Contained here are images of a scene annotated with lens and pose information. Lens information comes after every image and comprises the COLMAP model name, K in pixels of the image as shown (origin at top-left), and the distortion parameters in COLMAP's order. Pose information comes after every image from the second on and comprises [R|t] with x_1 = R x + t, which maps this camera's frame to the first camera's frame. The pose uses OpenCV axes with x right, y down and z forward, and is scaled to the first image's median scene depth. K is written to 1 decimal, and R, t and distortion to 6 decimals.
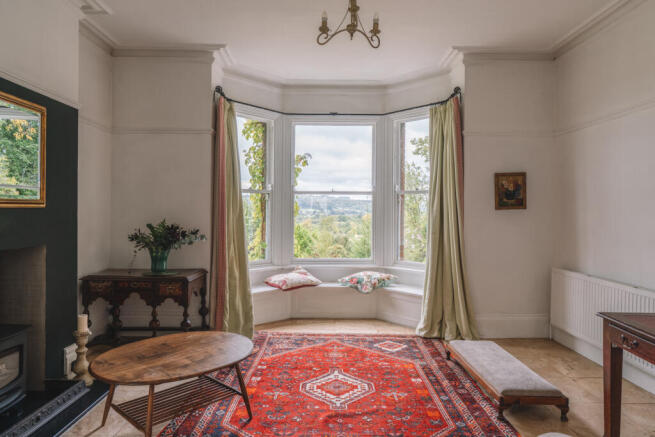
lens RADIAL K [[411.3, 0, 327.9], [0, 411.3, 218.2], [0, 0, 1]] dist [-0.001376, 0.000303]
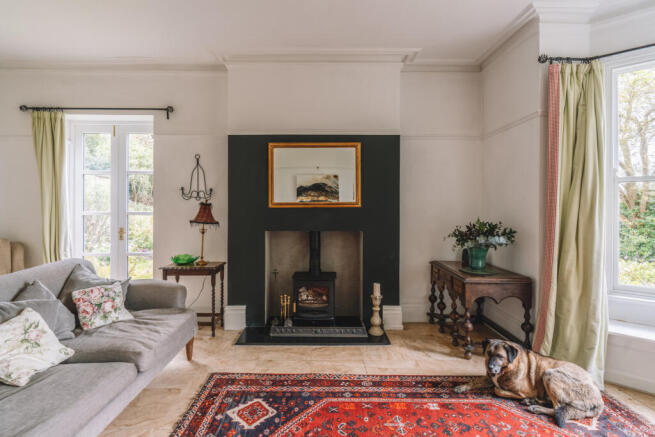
lens RADIAL K [[339.8, 0, 327.6], [0, 339.8, 211.9], [0, 0, 1]] dist [-0.004188, -0.000104]
pose [[0.019262, 0.002687, -0.999811, 0.530781], [-0.018705, 0.999822, 0.002327, -0.009615], [0.999639, 0.018656, 0.019308, 0.772910]]
